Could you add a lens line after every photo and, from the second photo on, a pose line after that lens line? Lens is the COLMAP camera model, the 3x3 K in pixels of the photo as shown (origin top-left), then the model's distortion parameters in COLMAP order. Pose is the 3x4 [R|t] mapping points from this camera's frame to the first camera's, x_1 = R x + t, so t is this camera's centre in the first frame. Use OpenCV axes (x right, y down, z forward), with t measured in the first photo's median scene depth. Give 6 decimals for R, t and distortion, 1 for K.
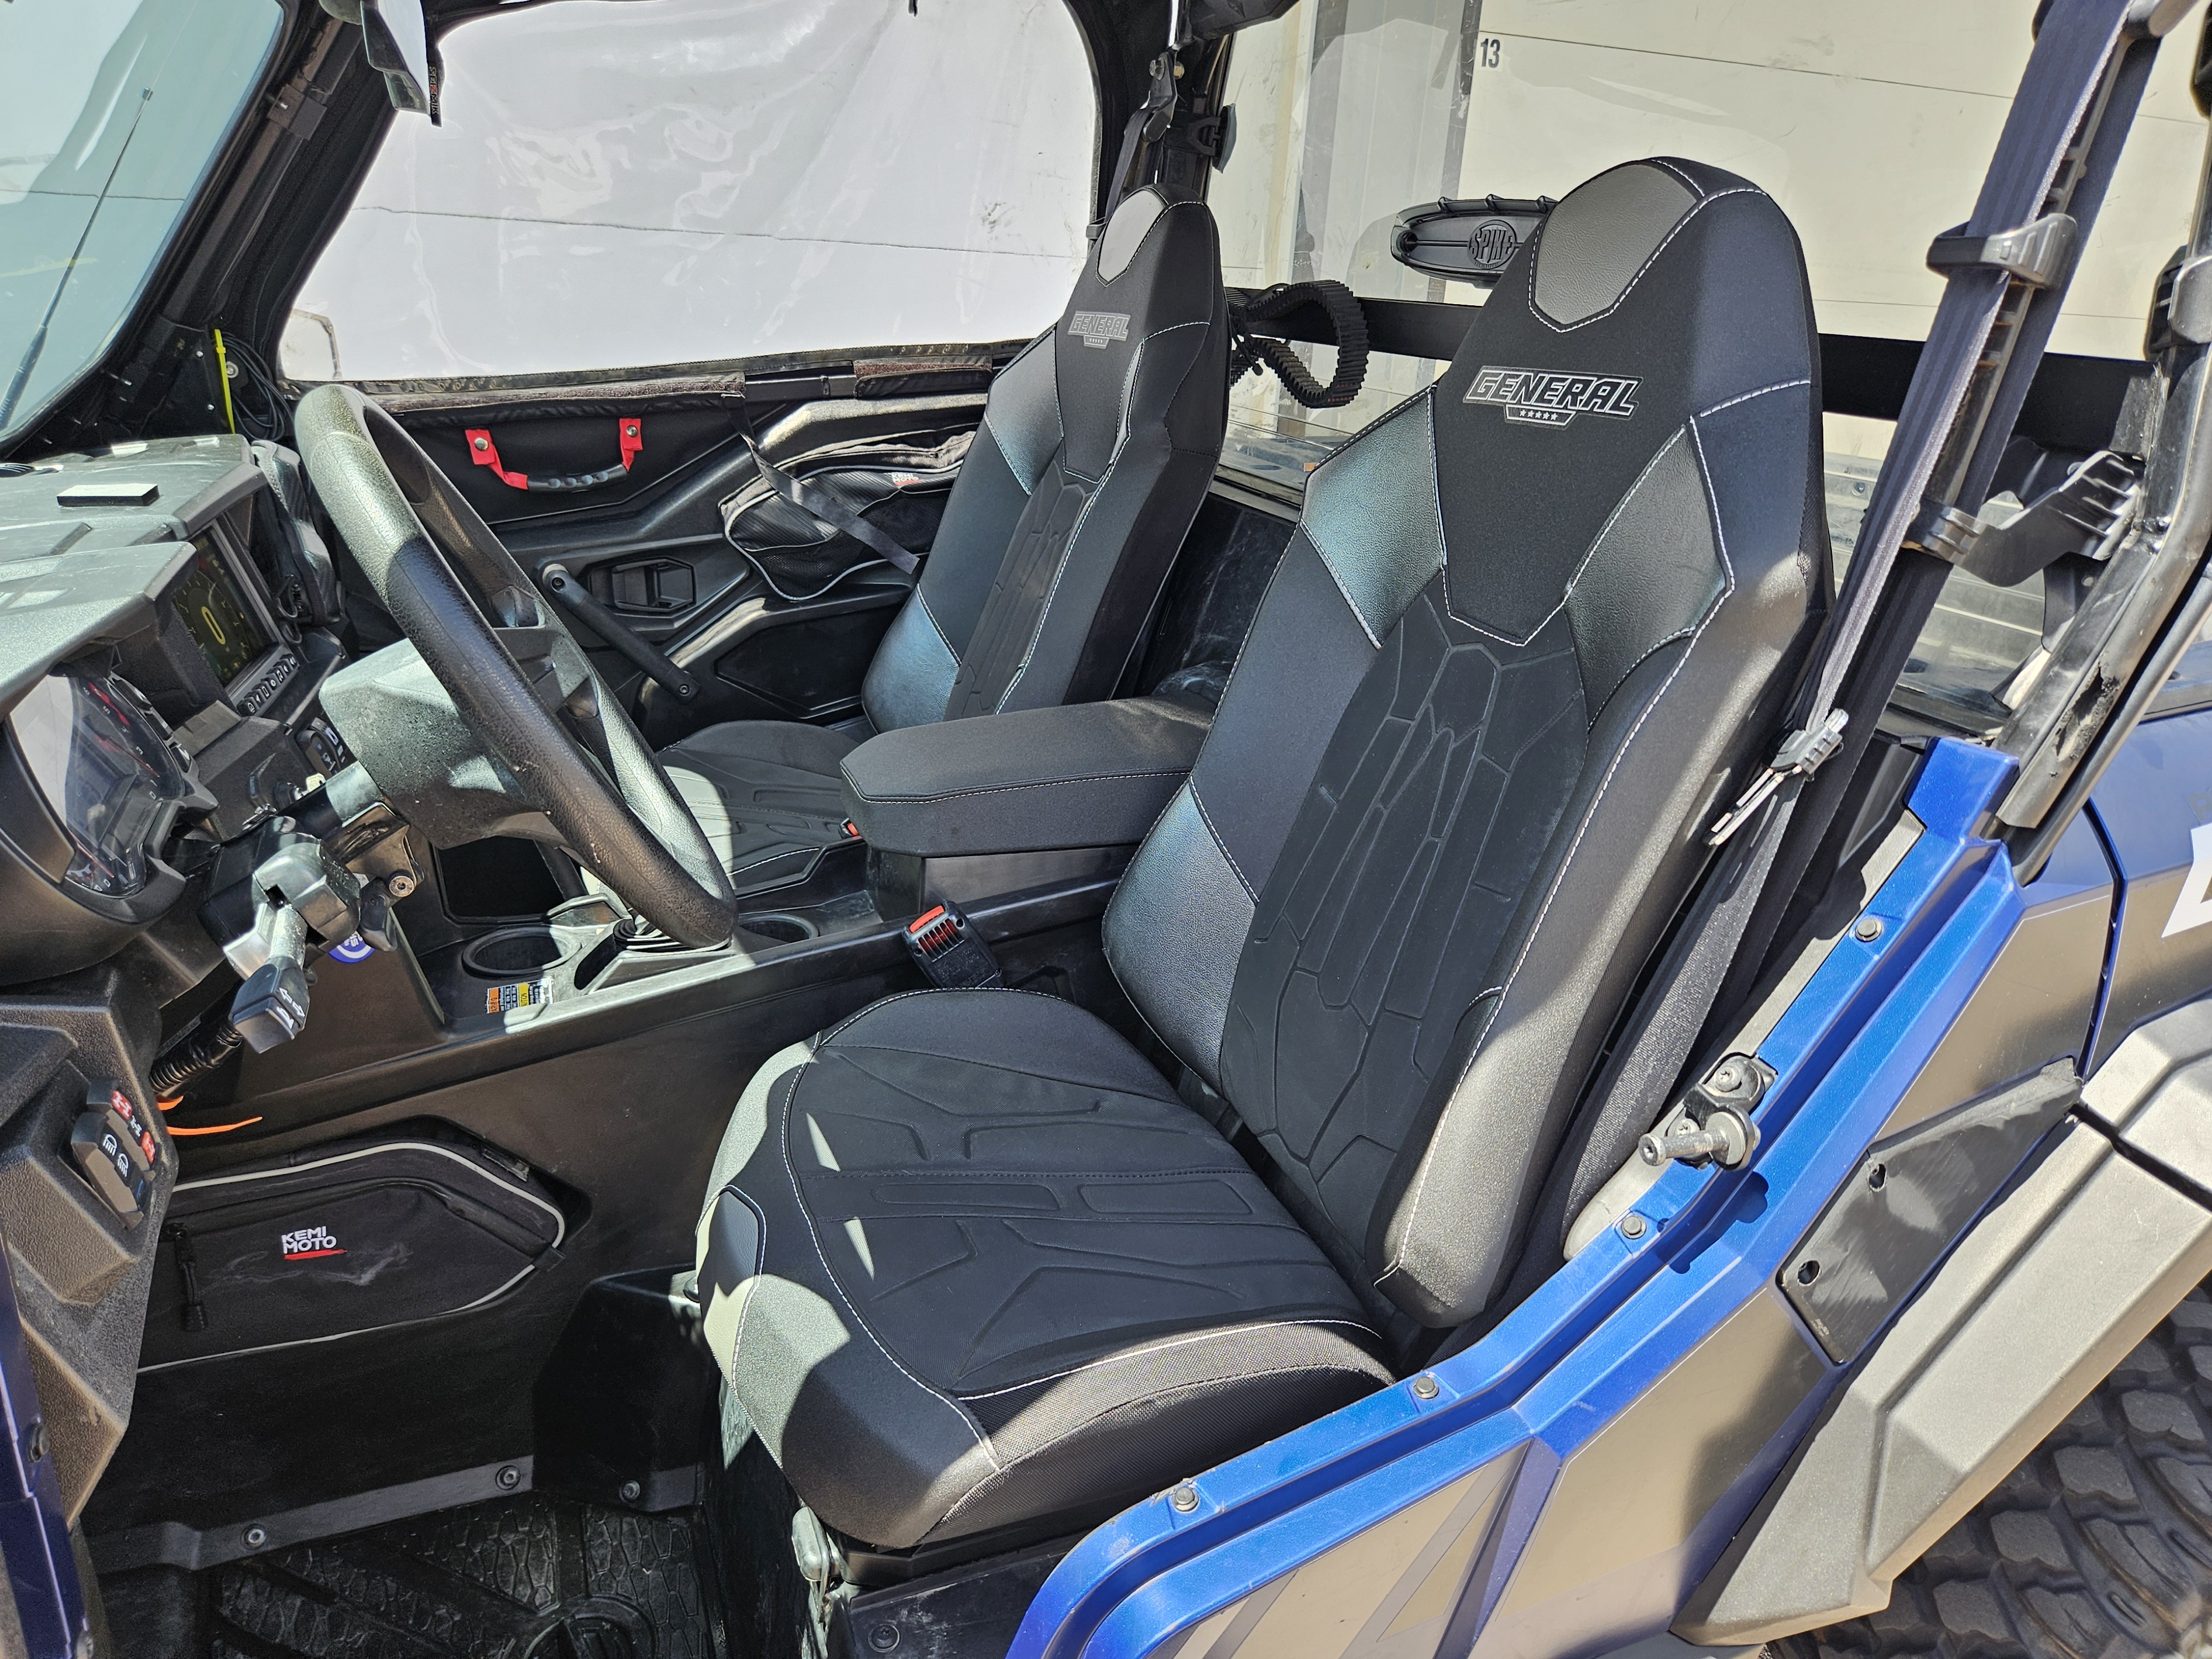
lens RADIAL K [[1477.2, 0, 1055.9], [0, 1477.2, 848.2], [0, 0, 1]] dist [0.045661, -0.037509]
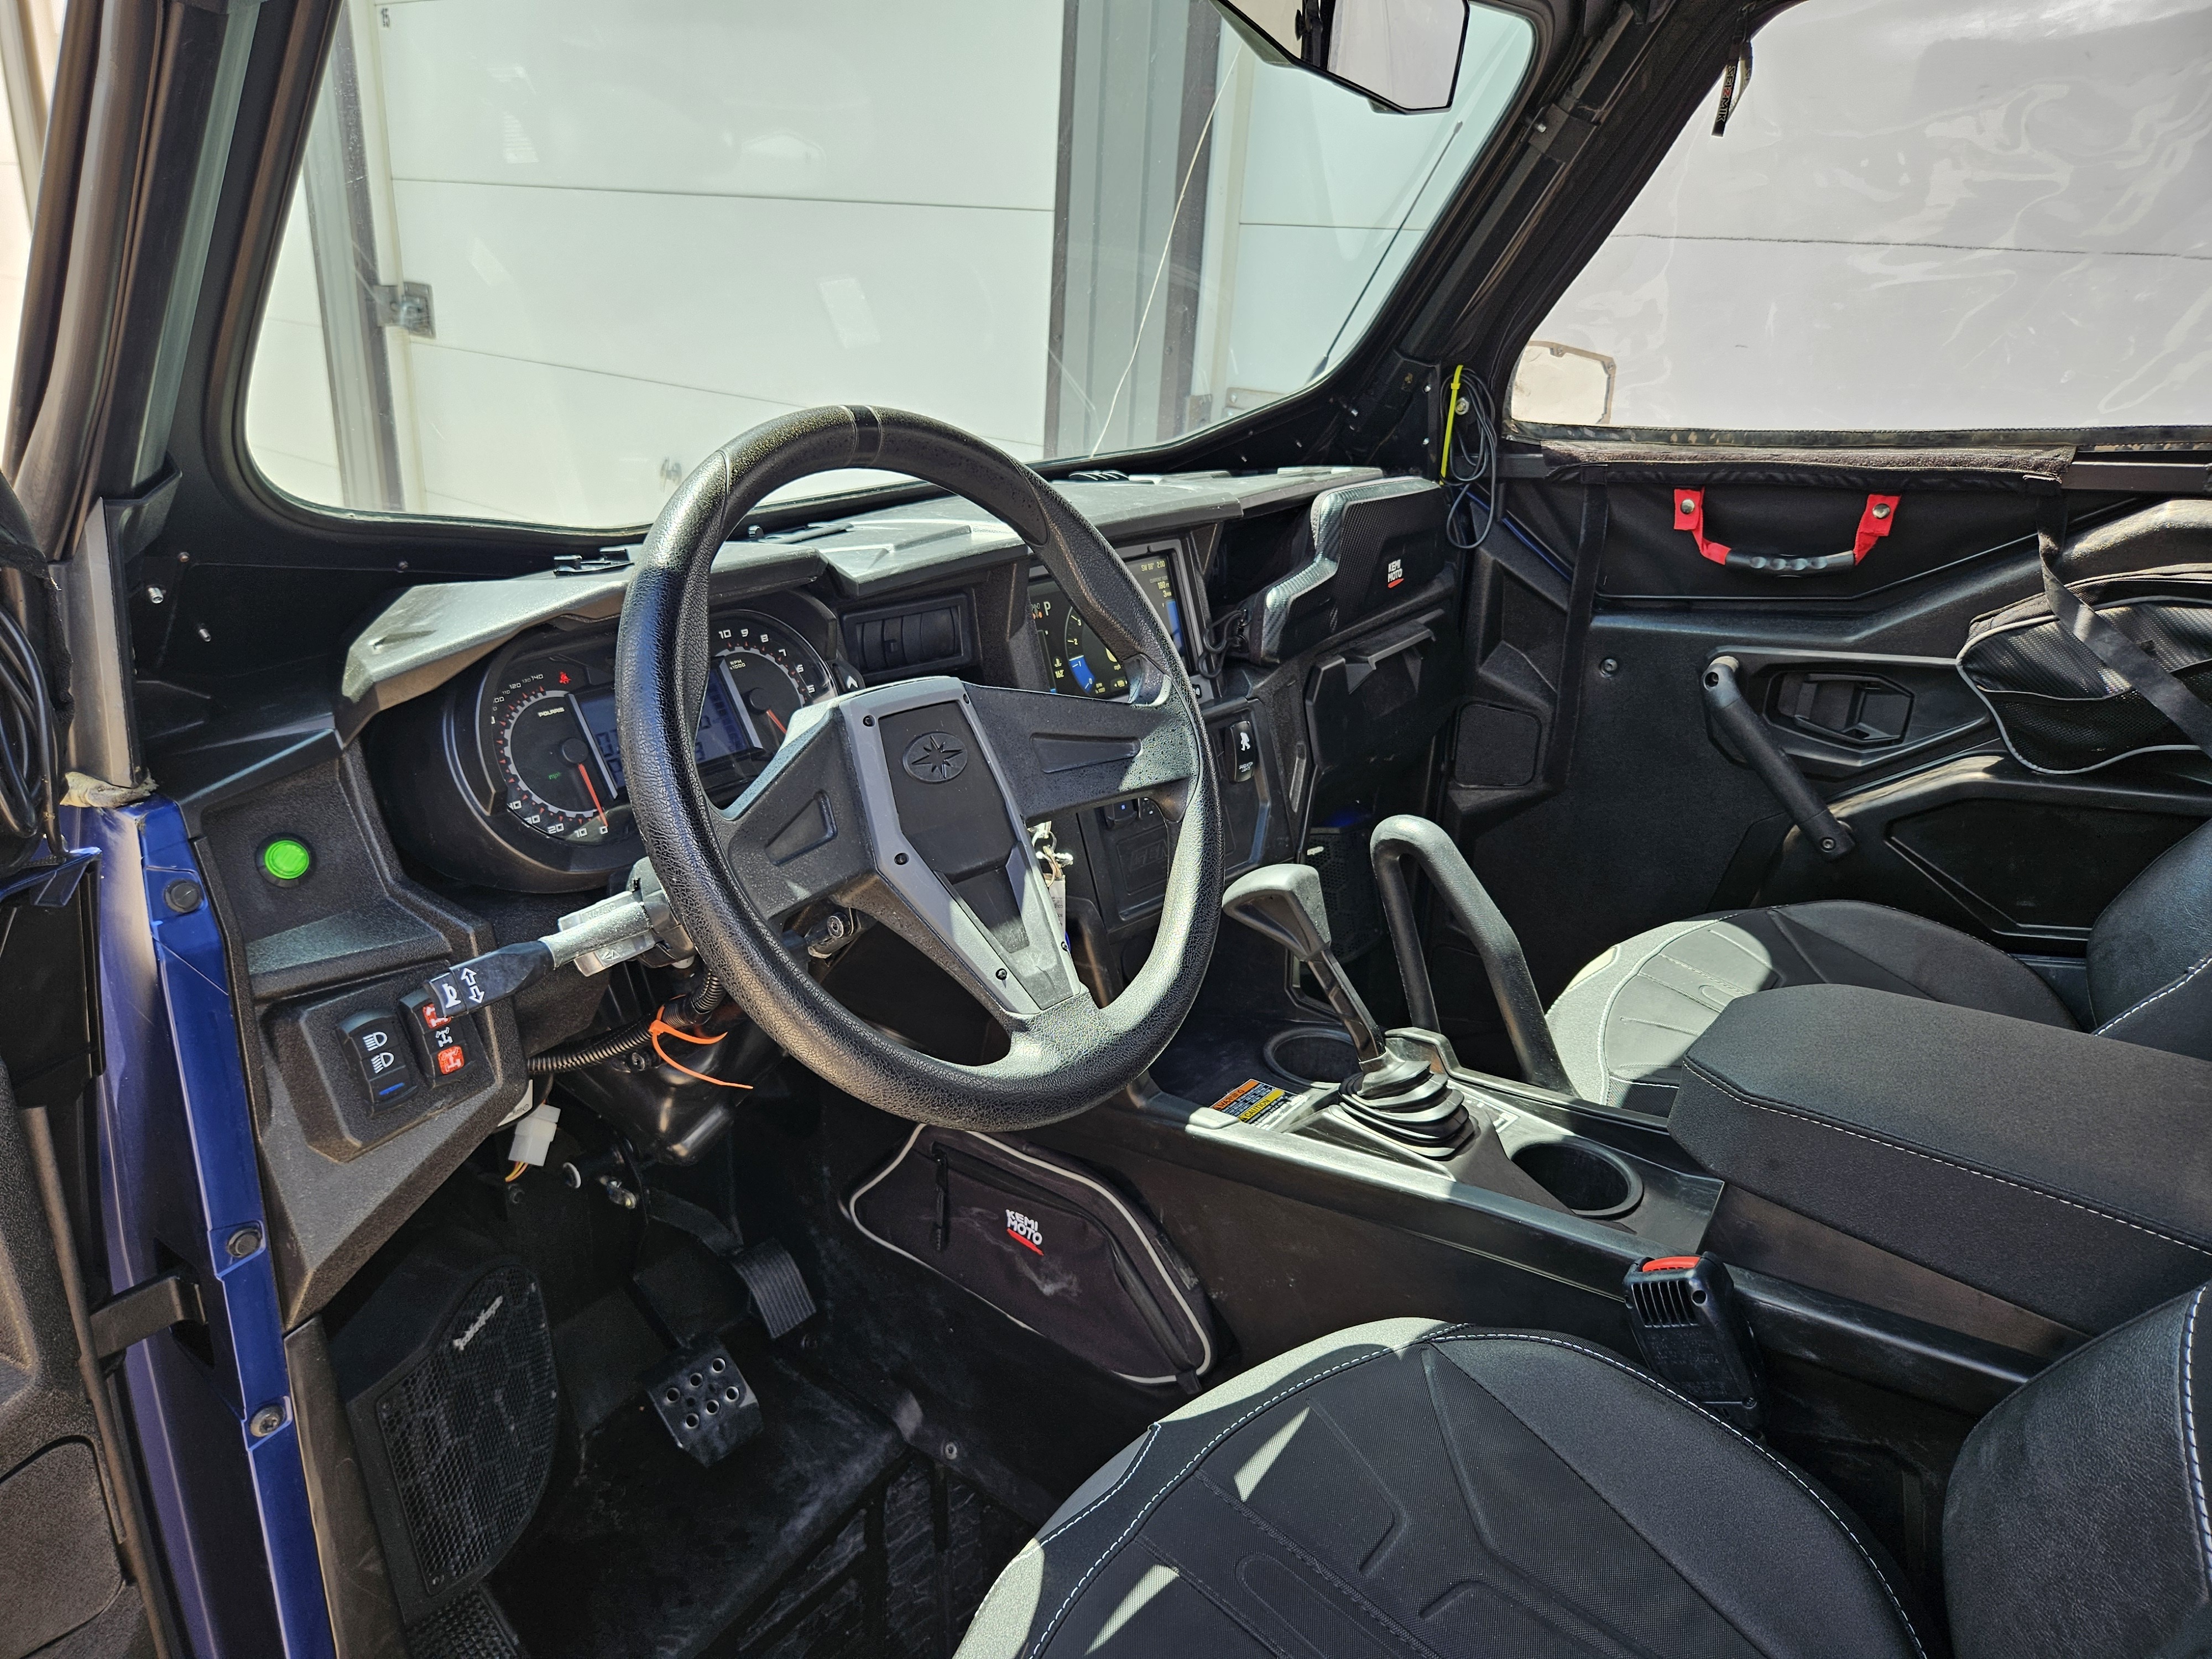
lens RADIAL K [[1477.2, 0, 1055.9], [0, 1477.2, 848.2], [0, 0, 1]] dist [0.045661, -0.037509]
pose [[0.517596, 0.298281, -0.801949, 0.166407], [-0.321048, 0.936491, 0.141111, -0.087816], [0.793109, 0.184426, 0.580487, 0.240110]]
